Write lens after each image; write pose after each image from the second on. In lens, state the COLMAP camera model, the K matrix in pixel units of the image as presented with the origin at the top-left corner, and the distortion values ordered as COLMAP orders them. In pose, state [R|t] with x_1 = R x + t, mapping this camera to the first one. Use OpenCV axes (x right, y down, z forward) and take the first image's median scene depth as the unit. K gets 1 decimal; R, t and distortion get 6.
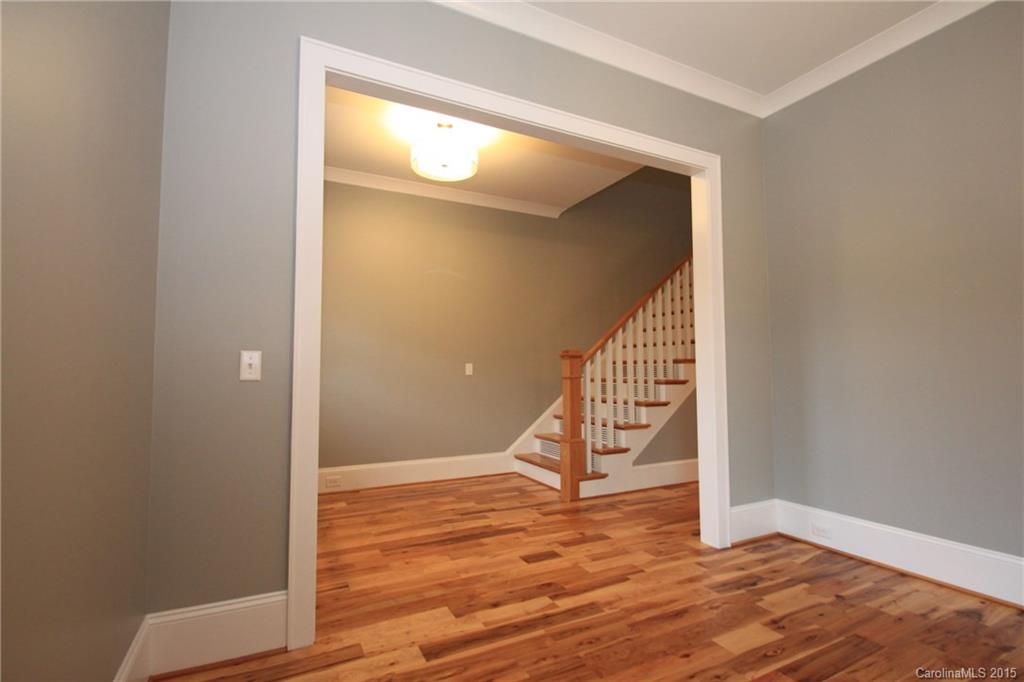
lens RADIAL K [[478.1, 0, 510.2], [0, 478.1, 343.9], [0, 0, 1]] dist [0.012294, -0.017685]
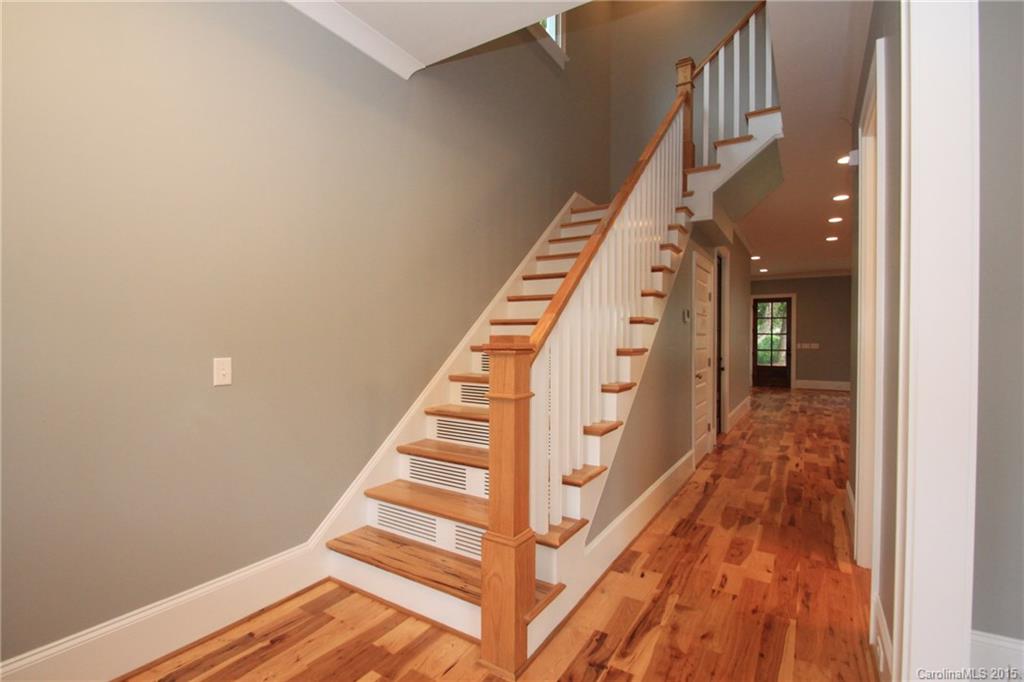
lens RADIAL K [[478.1, 0, 510.2], [0, 478.1, 343.9], [0, 0, 1]] dist [0.012294, -0.017685]
pose [[0.854022, 0.004679, 0.520217, -0.148991], [-0.040435, 0.997532, 0.057408, -0.007045], [-0.518664, -0.070063, 0.852103, 0.877206]]
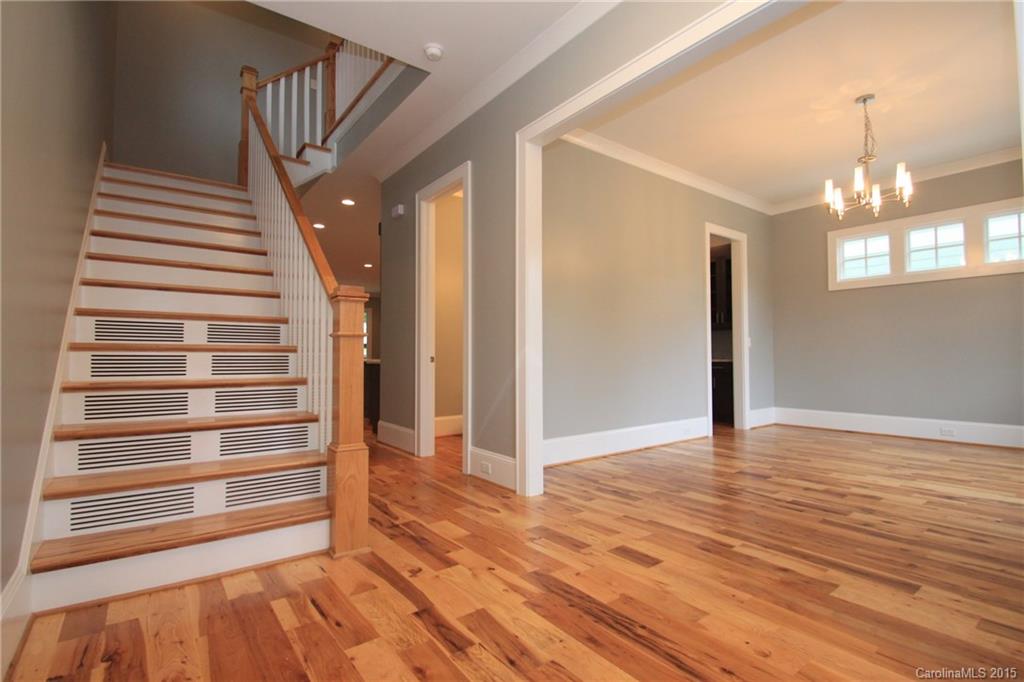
lens RADIAL K [[478.1, 0, 510.2], [0, 478.1, 343.9], [0, 0, 1]] dist [0.012294, -0.017685]
pose [[-0.180343, 0.030279, 0.983138, -0.649439], [-0.054799, 0.997664, -0.040779, 0.130572], [-0.982076, -0.061229, -0.178262, 1.290080]]
